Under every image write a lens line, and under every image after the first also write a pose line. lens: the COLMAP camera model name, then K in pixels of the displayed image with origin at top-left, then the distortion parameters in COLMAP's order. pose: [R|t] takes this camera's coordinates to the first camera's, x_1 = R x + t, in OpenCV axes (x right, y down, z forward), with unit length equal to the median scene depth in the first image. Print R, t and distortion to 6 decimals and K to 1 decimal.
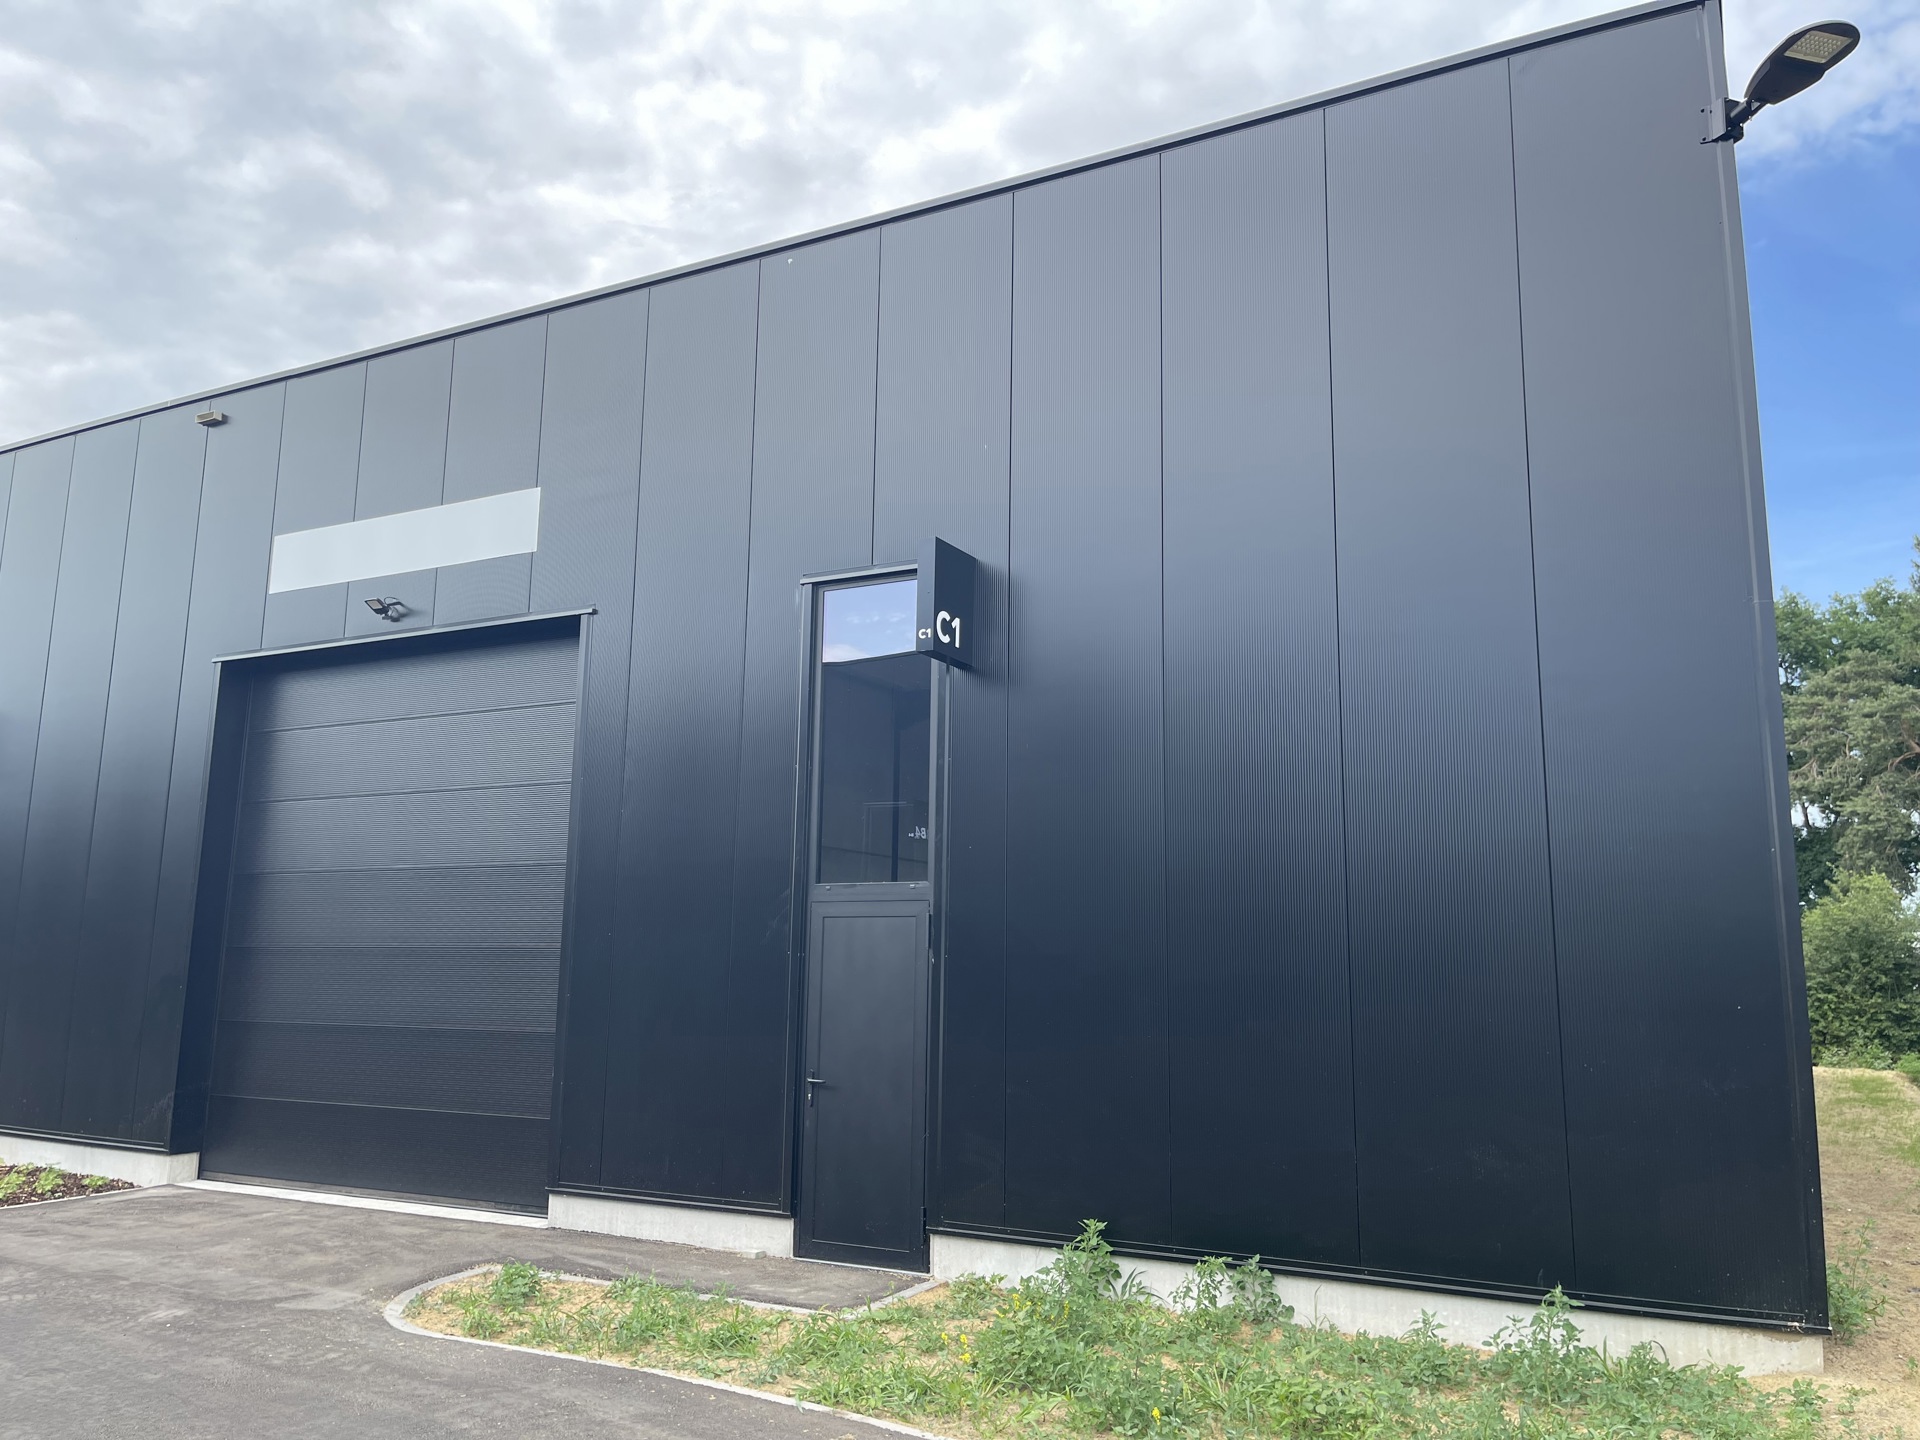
lens RADIAL K [[1464.4, 0, 961.5], [0, 1464.4, 704.5], [0, 0, 1]] dist [0.051686, -0.005688]
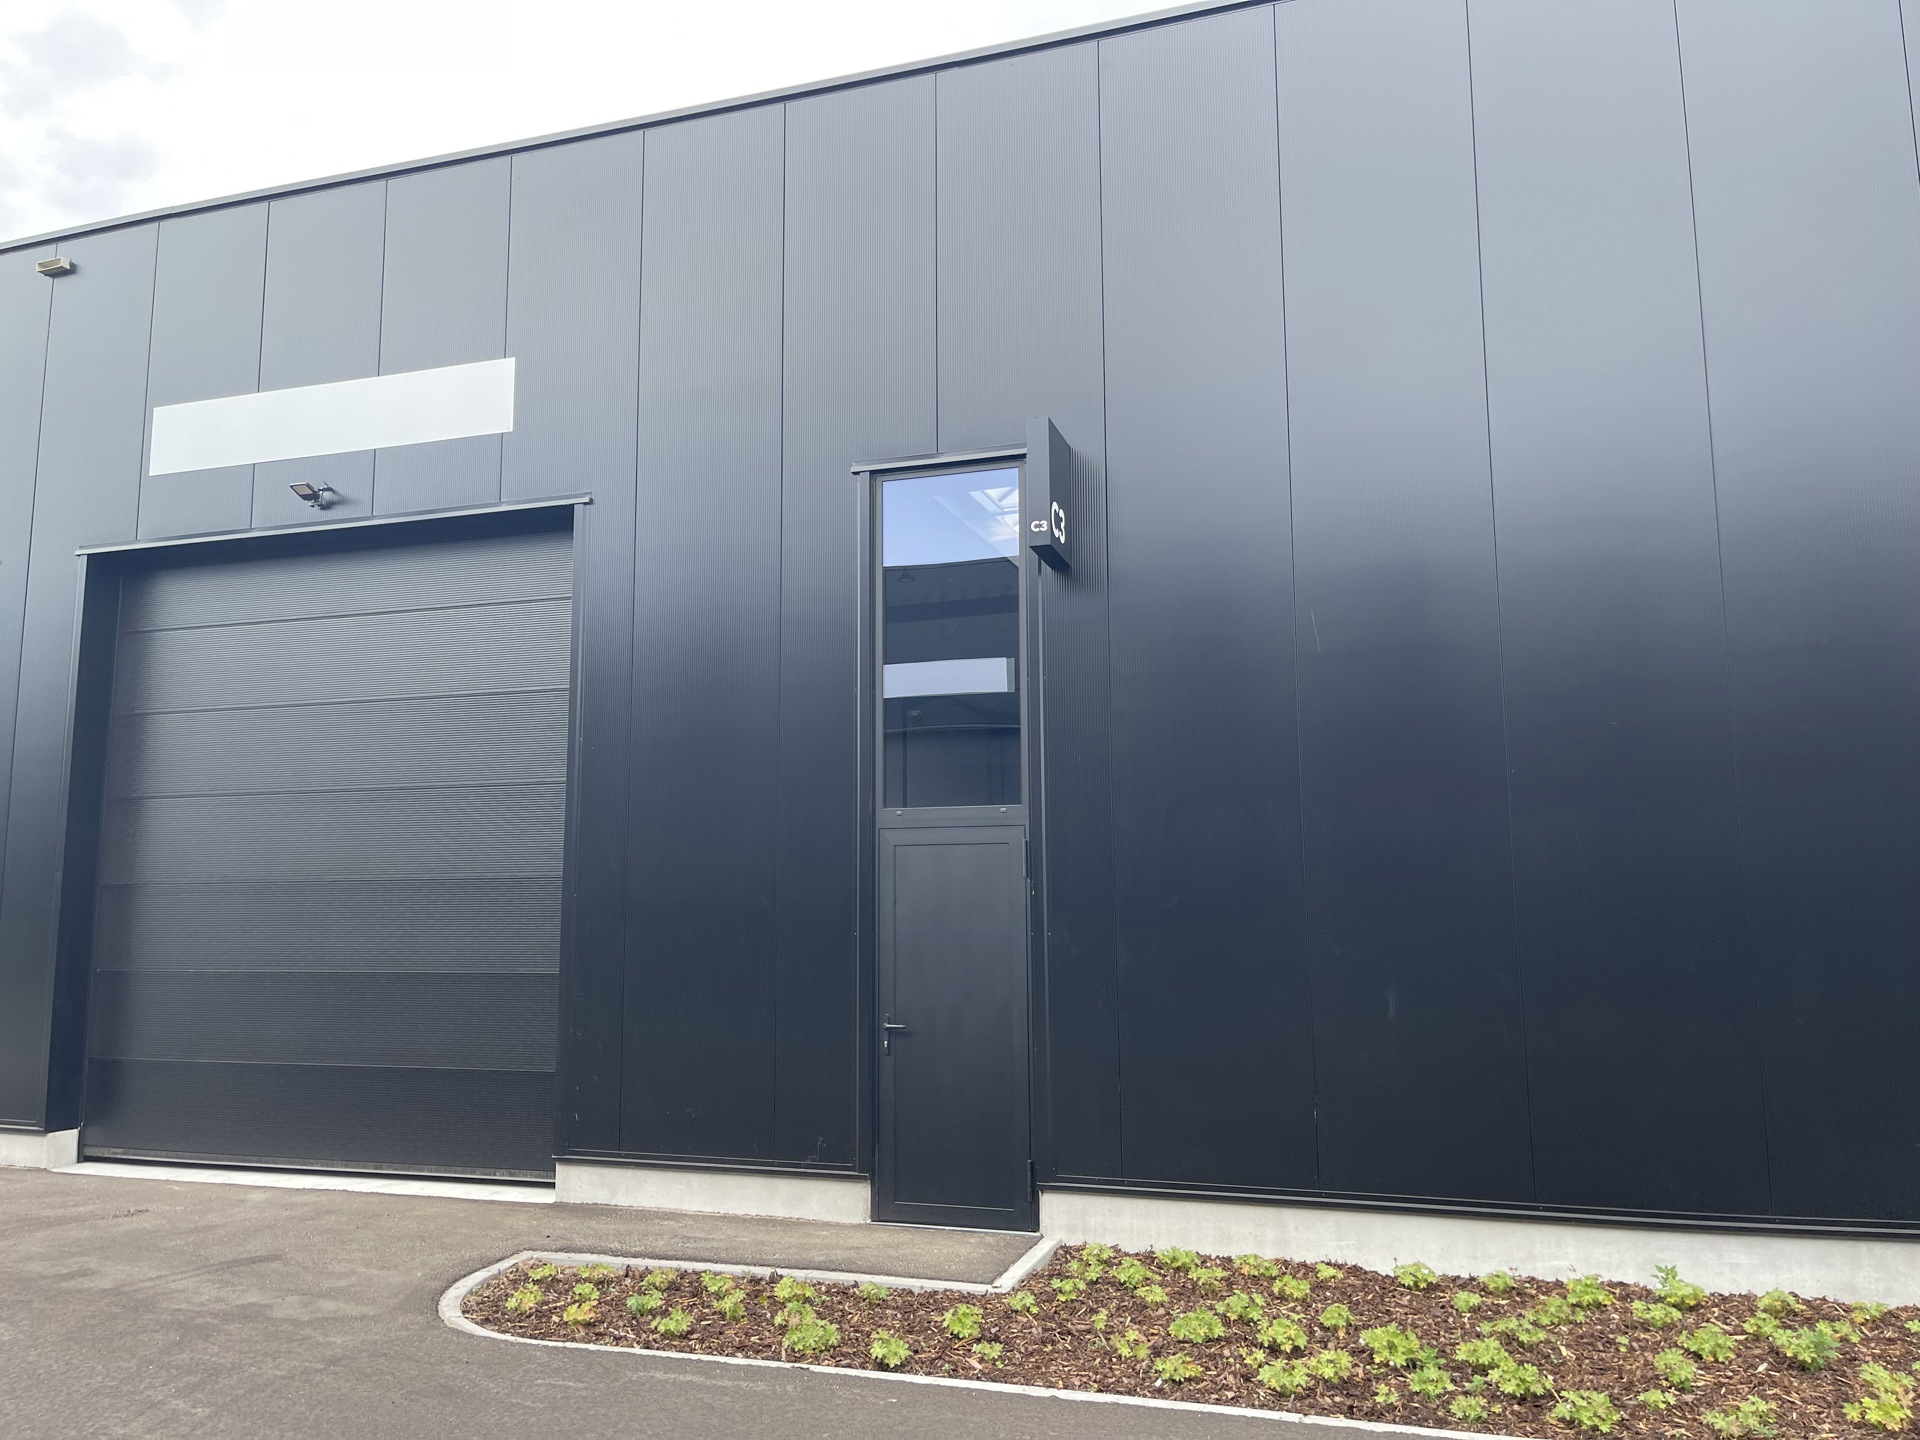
lens RADIAL K [[1454.1, 0, 944.7], [0, 1454.1, 701.2], [0, 0, 1]] dist [0.080232, -0.099628]
pose [[0.986417, 0.001448, 0.164252, -0.187647], [-0.008285, 0.999127, 0.040948, 0.018125], [-0.164050, -0.041752, 0.985568, 0.109807]]
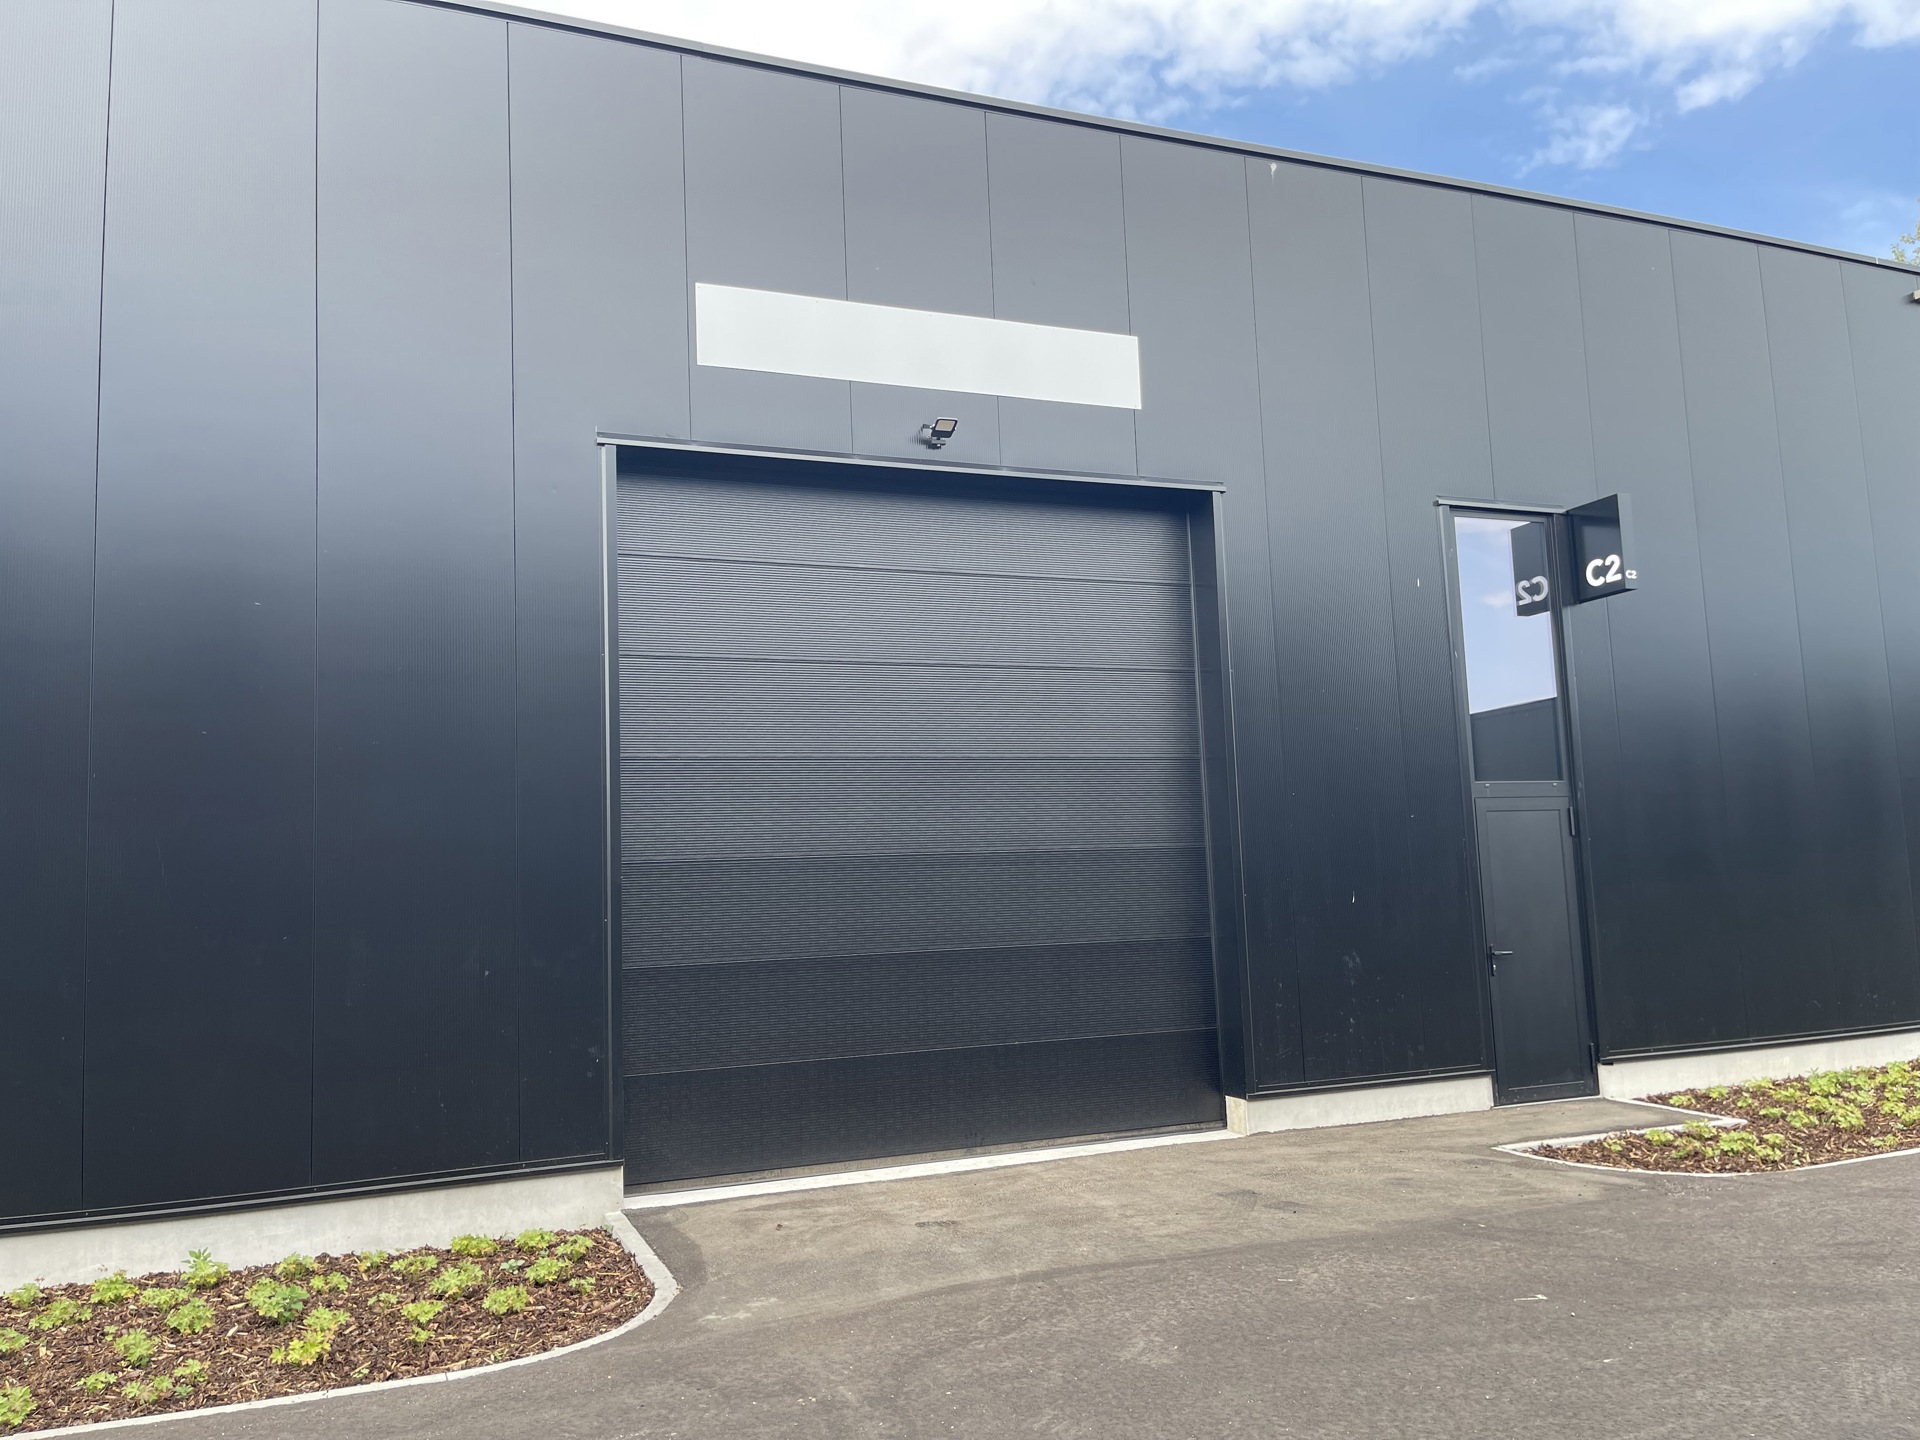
lens RADIAL K [[1391.3, 0, 927.2], [0, 1391.3, 734.7], [0, 0, 1]] dist [0.072378, -0.078293]
pose [[0.646174, 0.040231, 0.762129, -1.060574], [-0.086725, 0.996012, 0.020954, 0.090650], [-0.758247, -0.079636, 0.647086, 0.563618]]
